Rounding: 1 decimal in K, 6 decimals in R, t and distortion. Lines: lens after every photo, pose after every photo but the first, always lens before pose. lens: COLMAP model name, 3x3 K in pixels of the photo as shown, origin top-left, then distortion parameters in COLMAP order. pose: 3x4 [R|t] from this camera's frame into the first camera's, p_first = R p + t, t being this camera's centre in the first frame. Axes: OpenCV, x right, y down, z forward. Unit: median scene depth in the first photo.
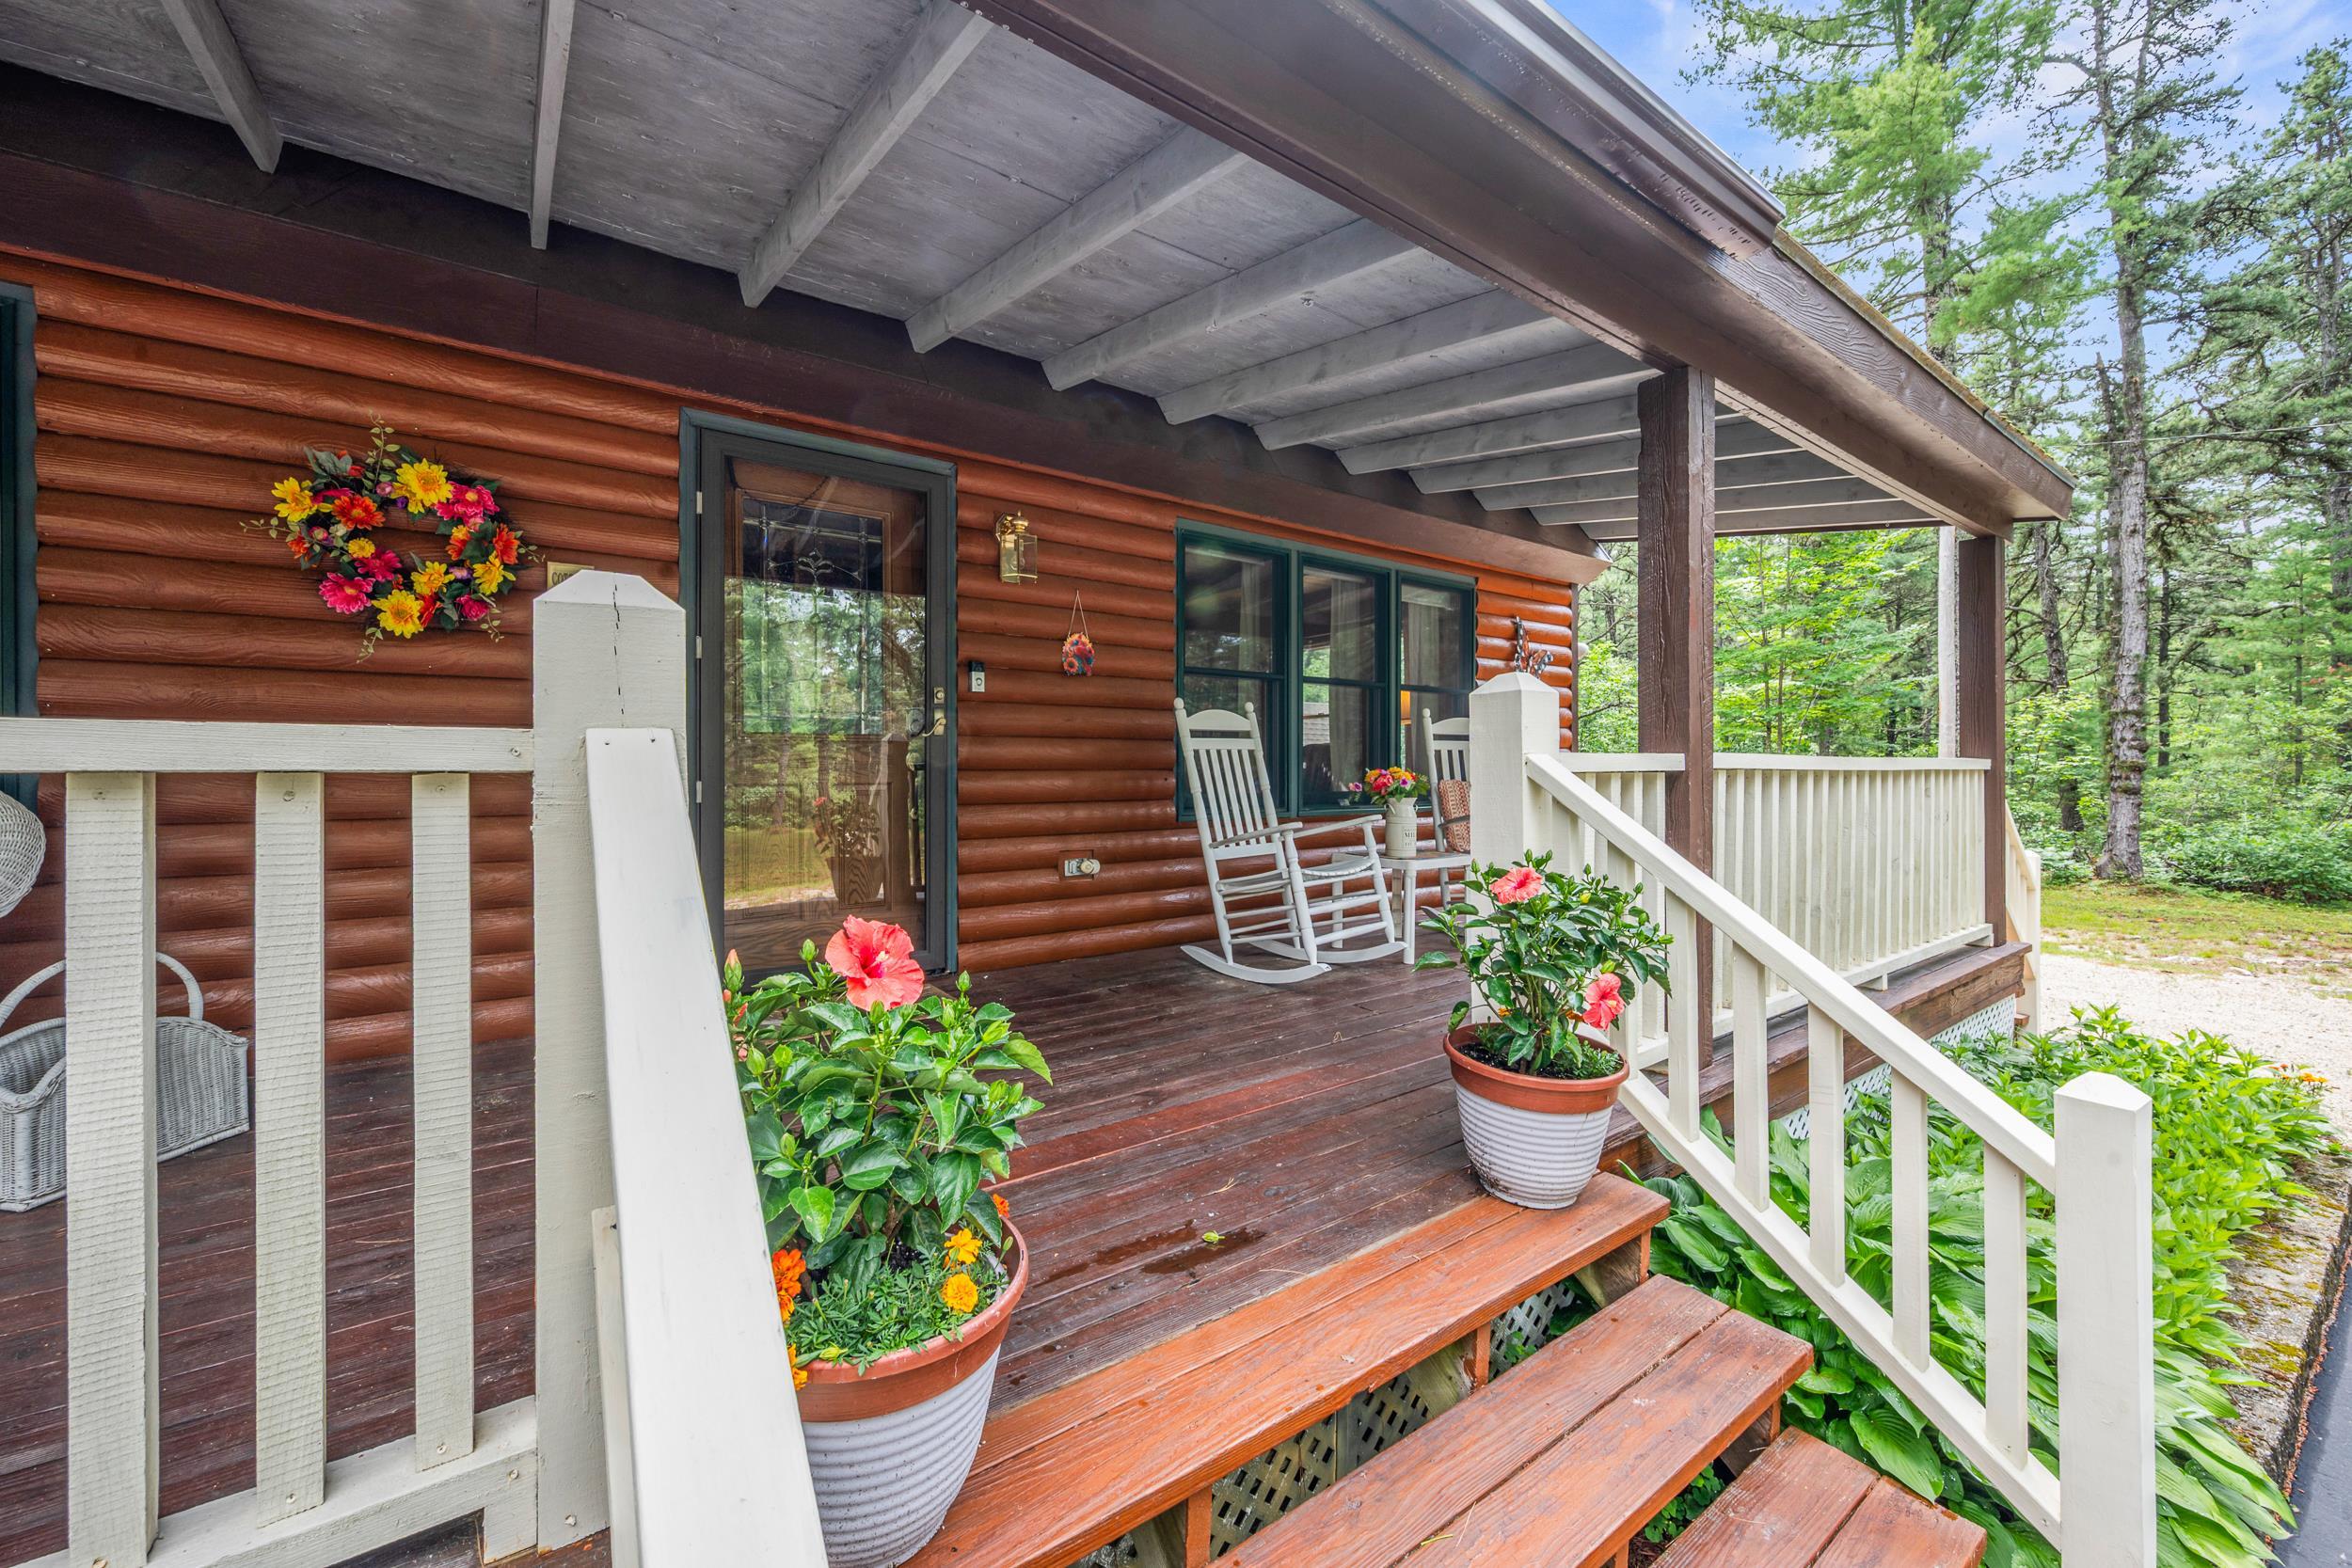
lens RADIAL K [[908.2, 0, 1181.0], [0, 908.2, 773.9], [0, 0, 1]] dist [-0.004418, -0.000168]
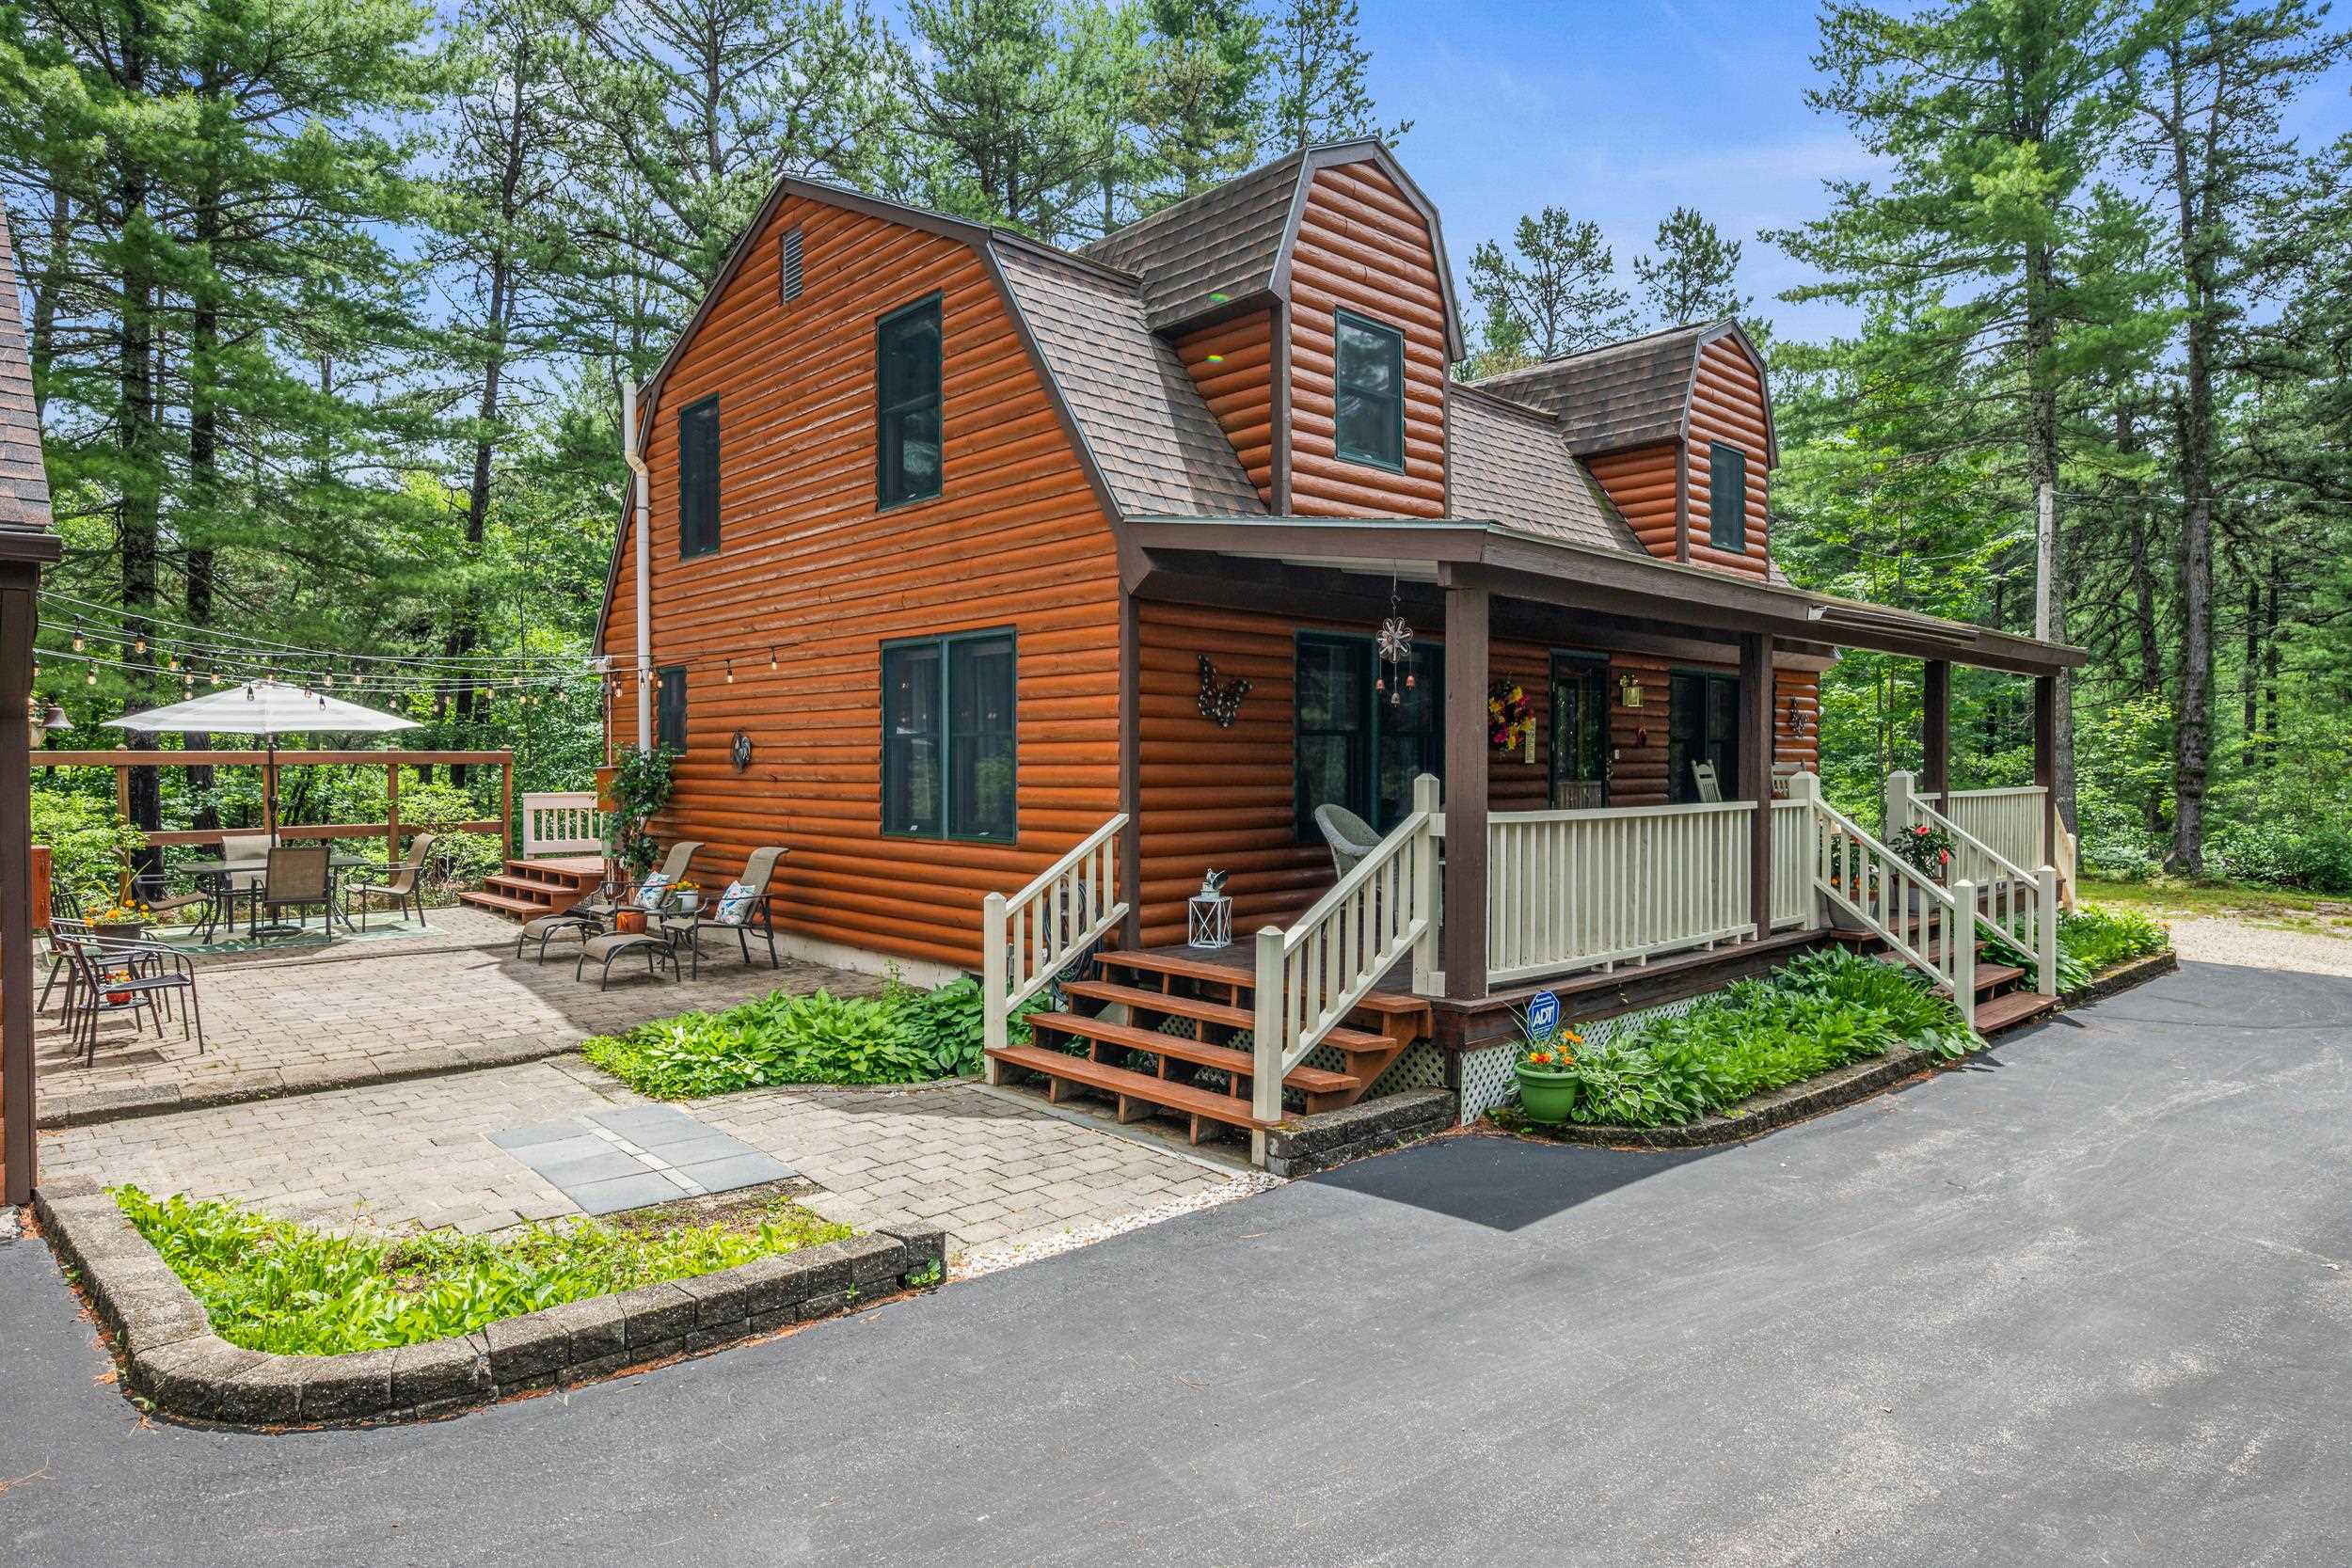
lens RADIAL K [[1353.7, 0, 1168.5], [0, 1353.7, 778.0], [0, 0, 1]] dist [-0.001209, -0.002293]
pose [[0.992722, 0.000059, 0.120430, -0.378017], [-0.001395, 0.999938, 0.011009, -0.017404], [-0.120421, -0.011097, 0.992661, -0.469981]]
